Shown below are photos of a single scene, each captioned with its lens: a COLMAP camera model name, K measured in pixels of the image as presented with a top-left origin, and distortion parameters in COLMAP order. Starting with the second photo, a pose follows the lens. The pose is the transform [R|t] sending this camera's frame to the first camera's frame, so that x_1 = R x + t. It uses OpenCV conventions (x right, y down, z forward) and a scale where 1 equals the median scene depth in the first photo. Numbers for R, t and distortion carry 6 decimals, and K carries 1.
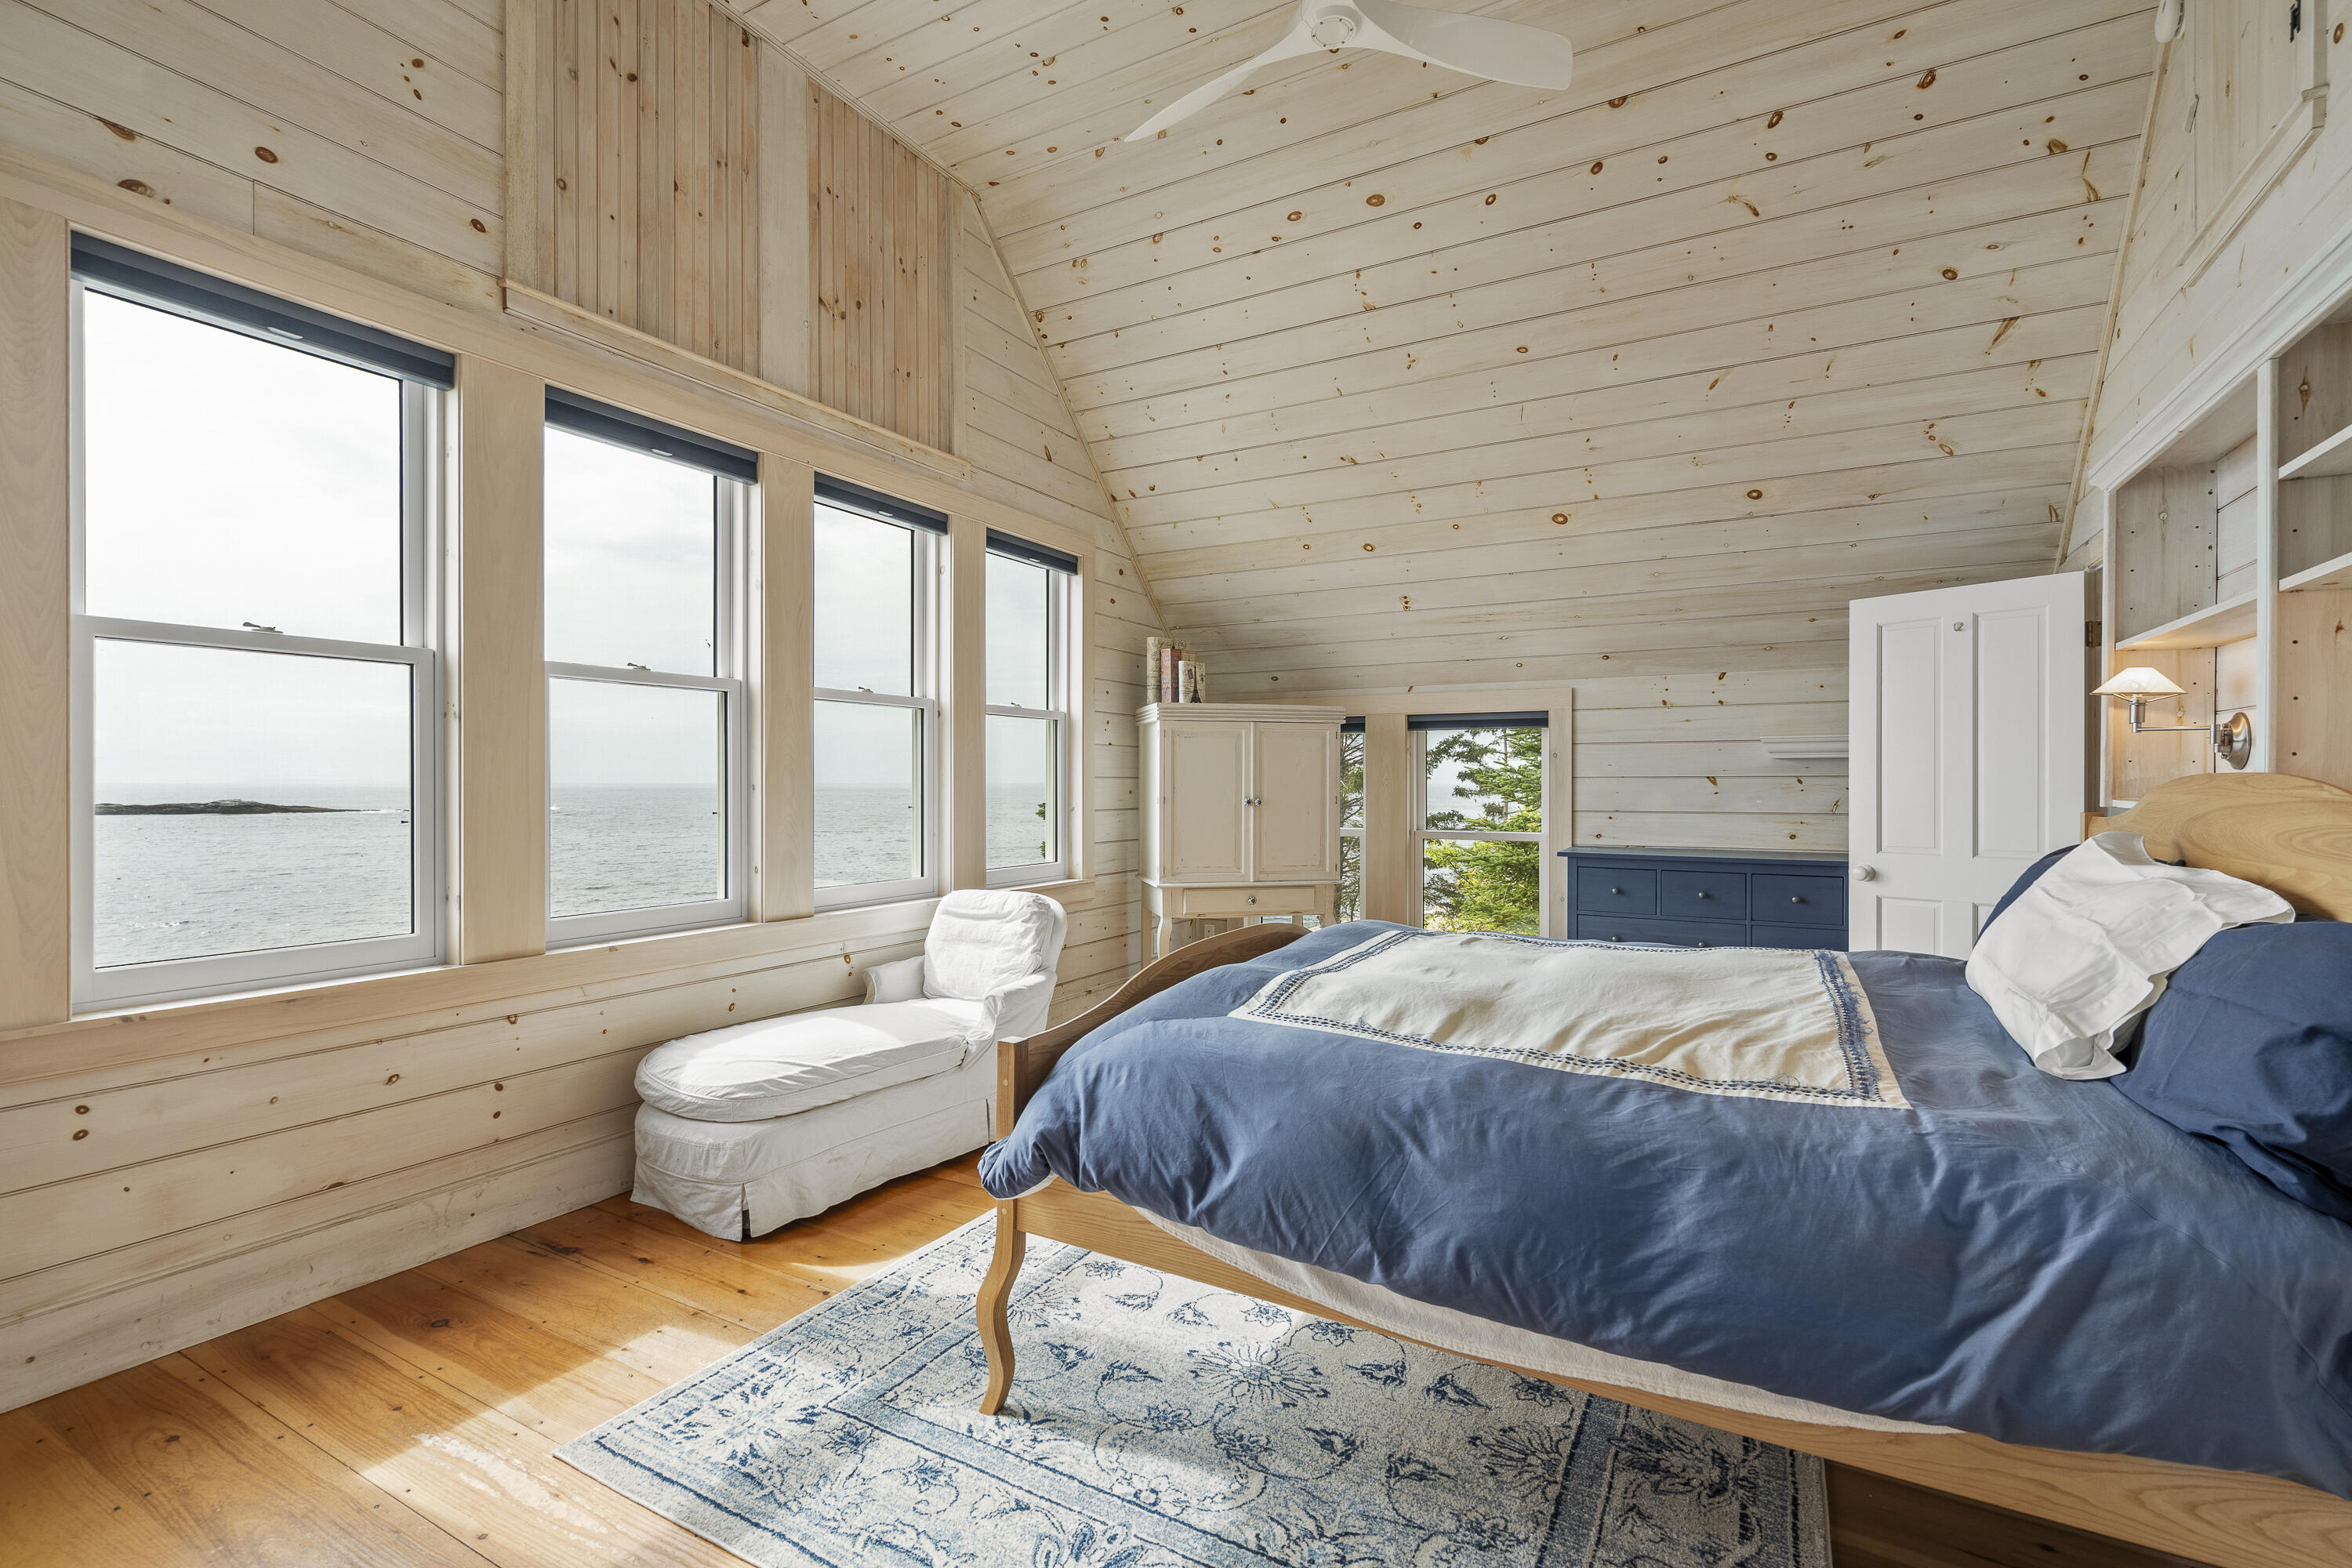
lens RADIAL K [[1054.1, 0, 1168.7], [0, 1054.1, 784.2], [0, 0, 1]] dist [-0.006943, 0.003172]
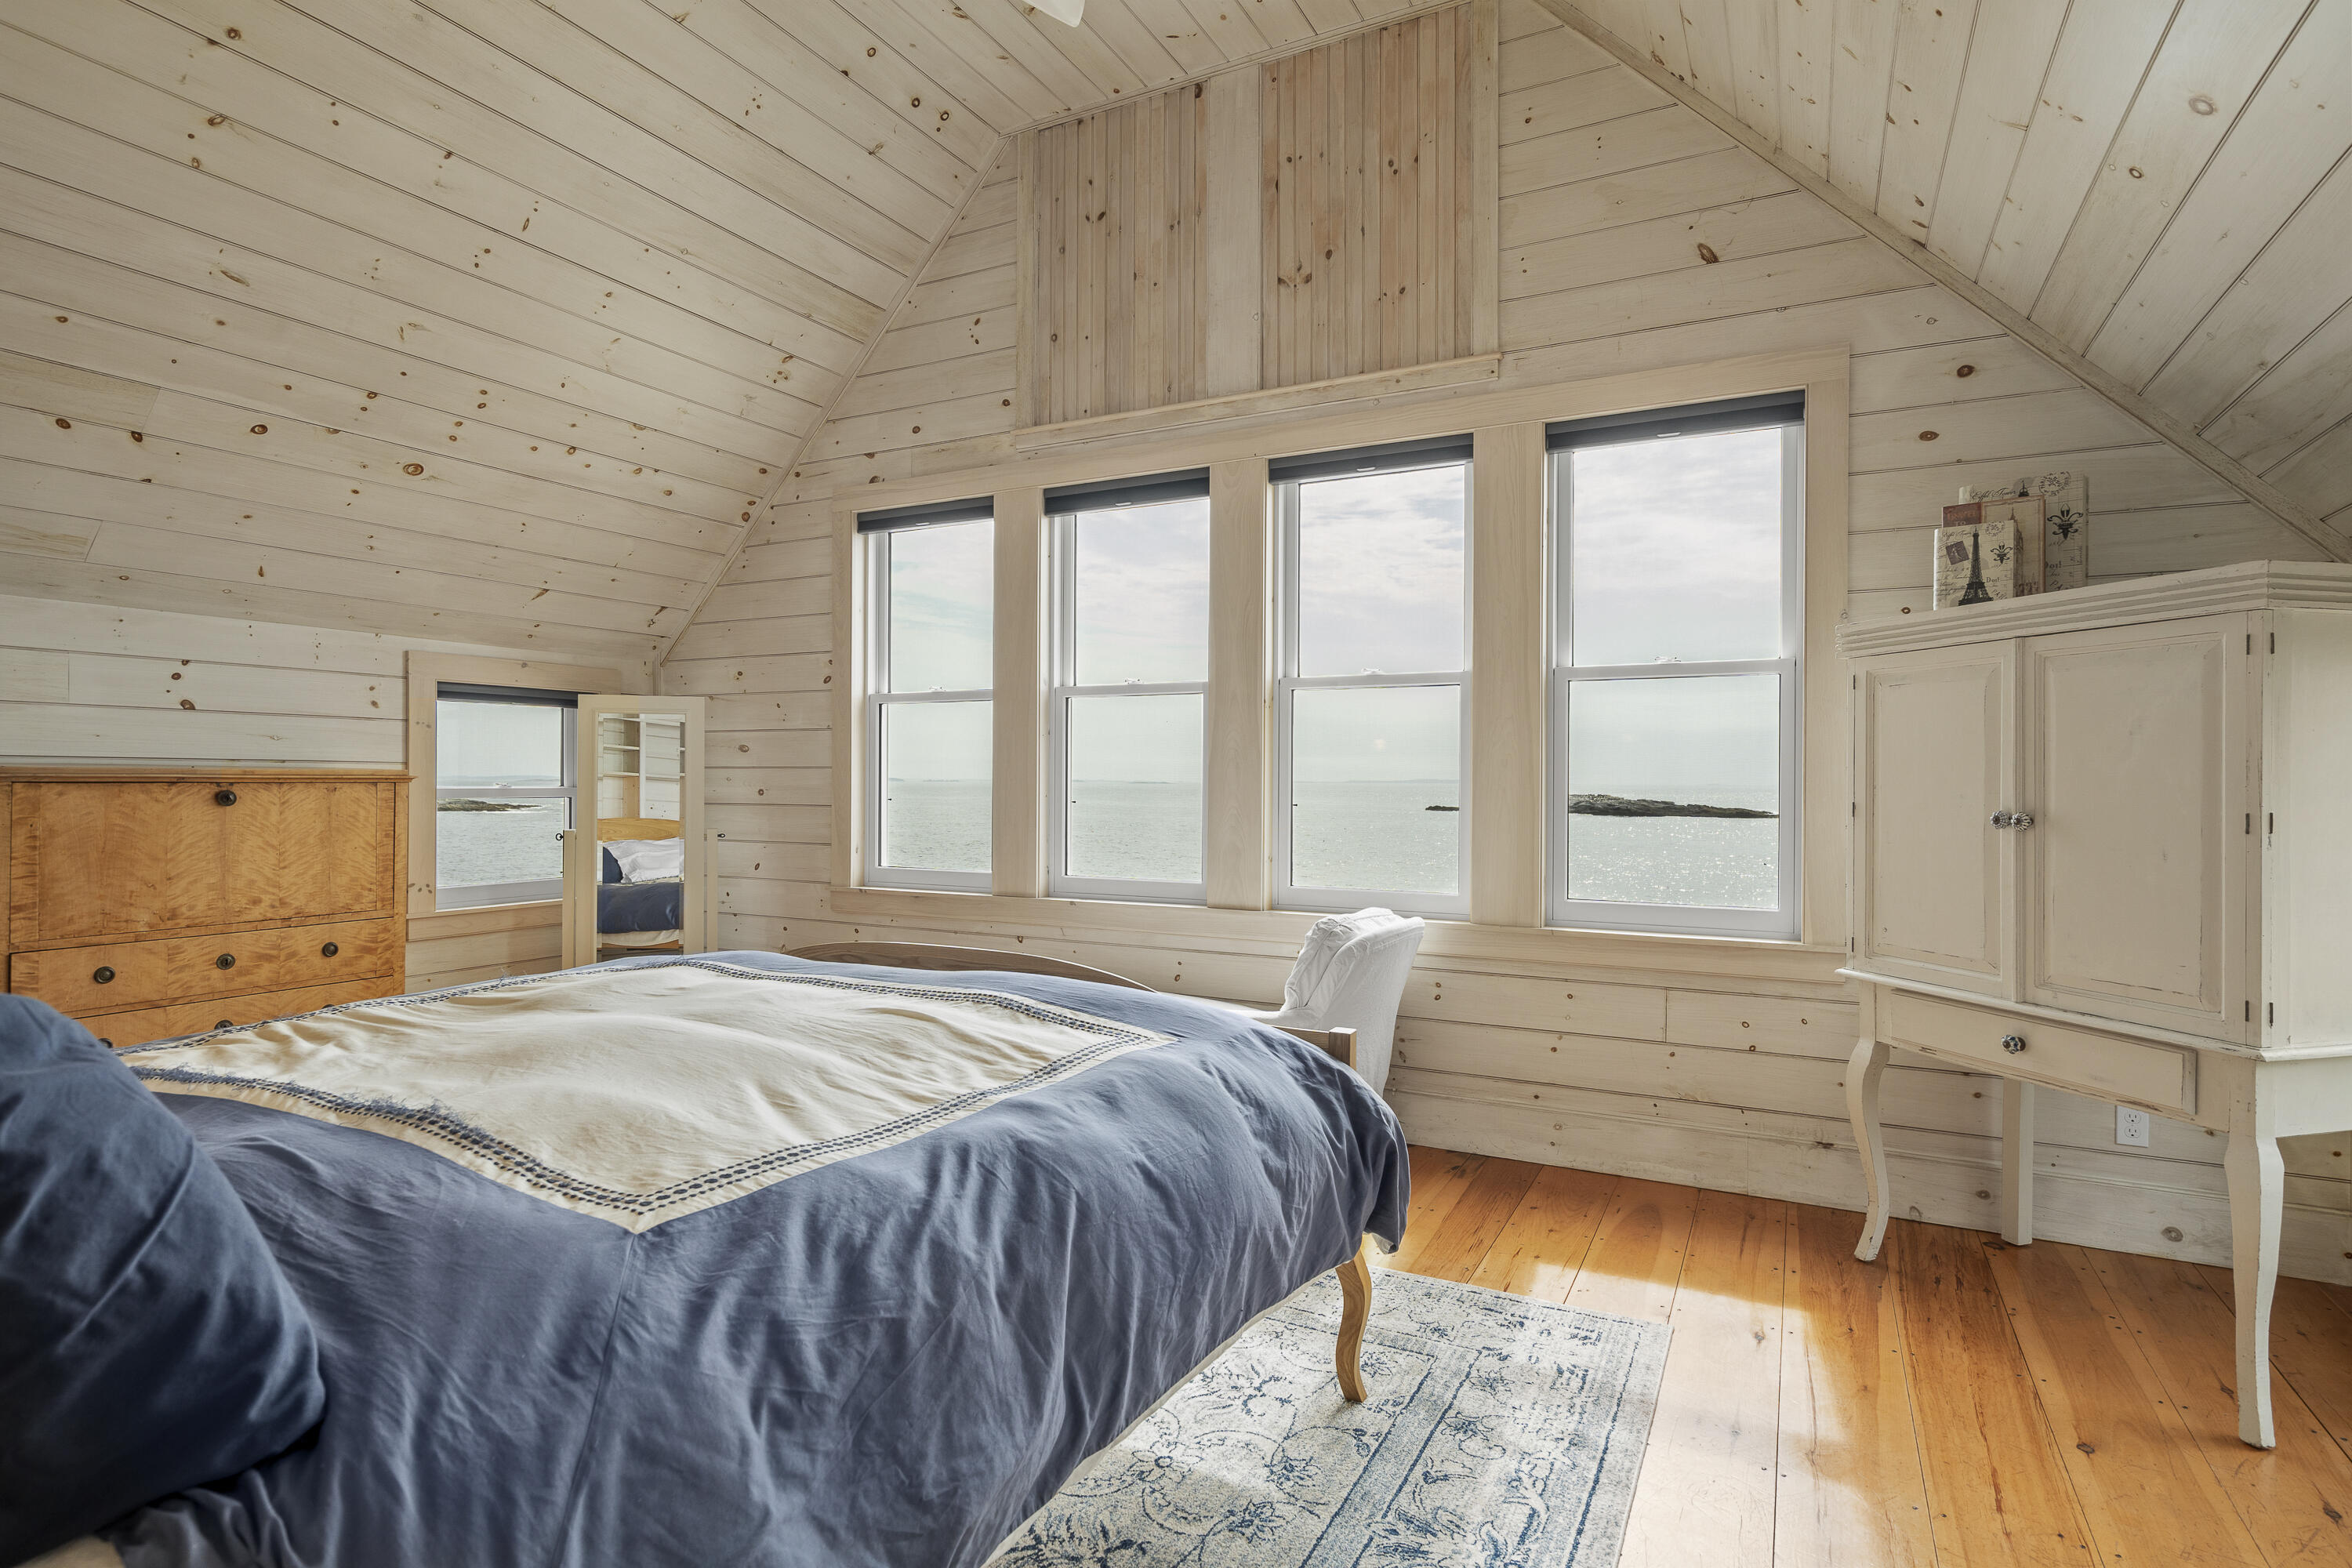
lens RADIAL K [[1211.4, 0, 1168.2], [0, 1211.4, 784.2], [0, 0, 1]] dist [0.001185, 0.000901]
pose [[0.030395, 0.001810, -0.999536, 0.773178], [-0.006747, 0.999976, 0.001606, 0.004615], [0.999515, 0.006695, 0.030407, 0.851397]]
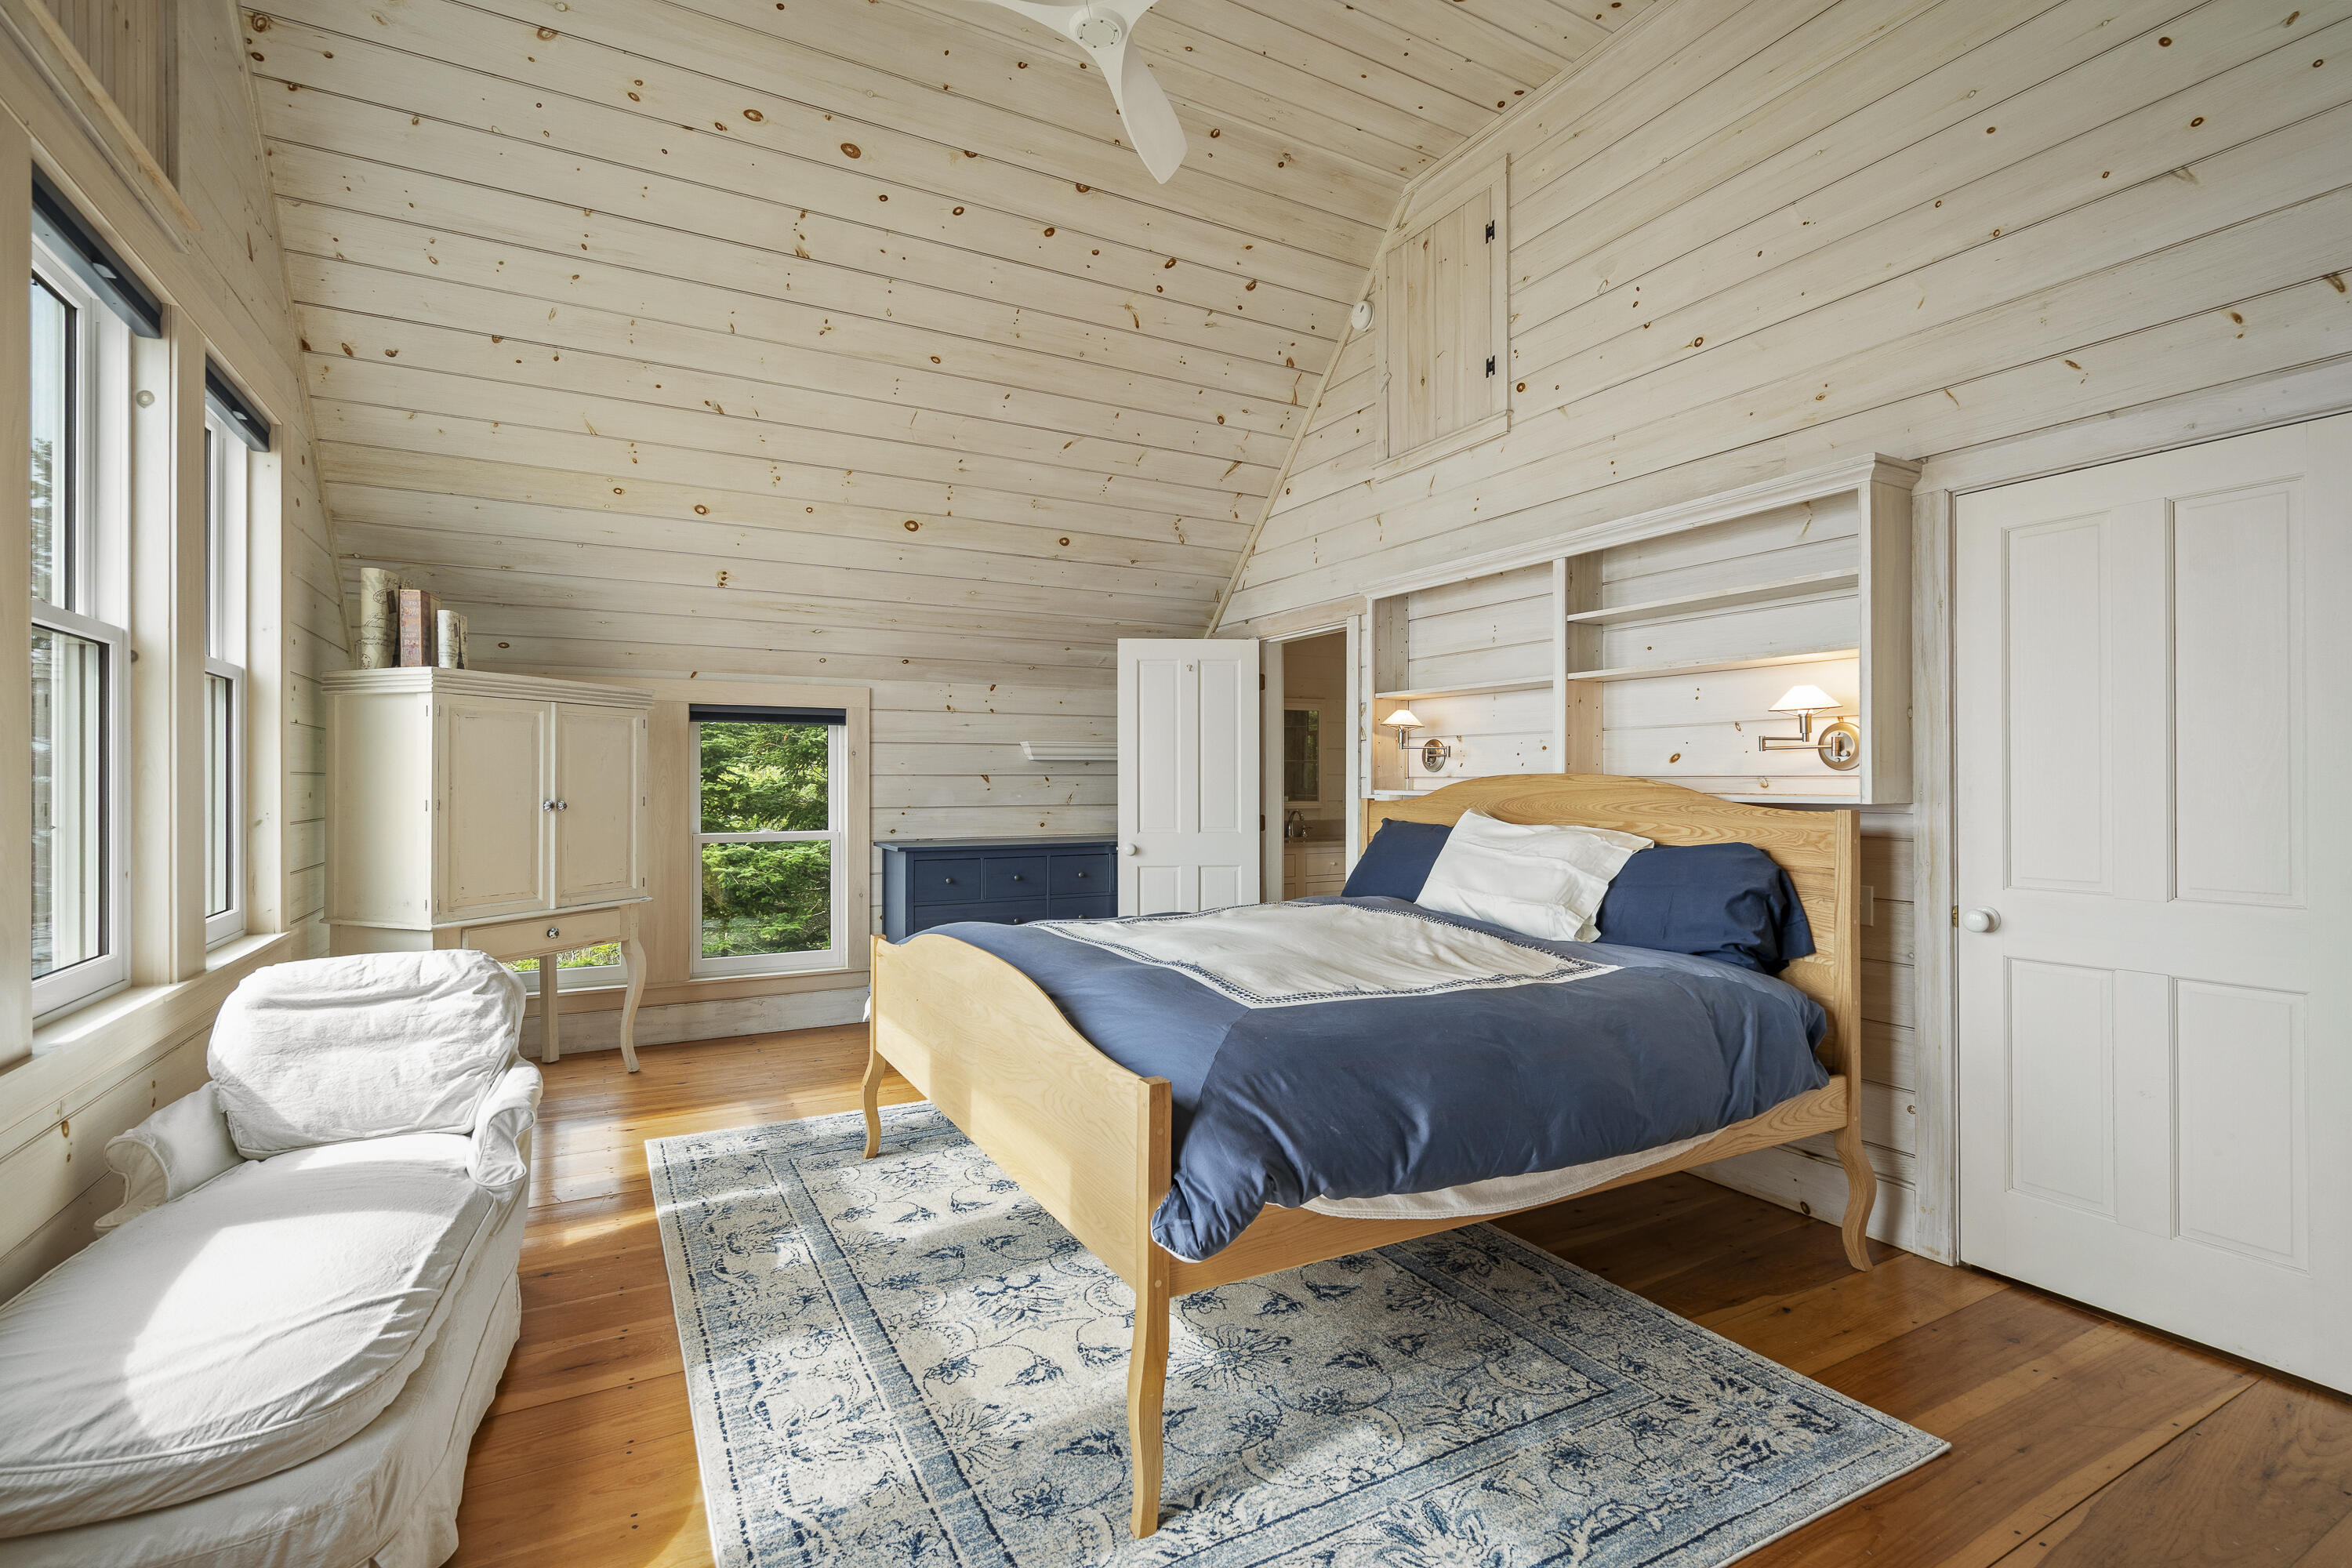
lens RADIAL K [[1062.1, 0, 1163.7], [0, 1062.1, 777.2], [0, 0, 1]] dist [-0.003915, 0.001183]
pose [[0.527202, 0.001489, 0.849739, -0.463647], [0.003342, 0.999987, -0.003825, 0.000561], [-0.849734, 0.004856, 0.527190, 0.285735]]
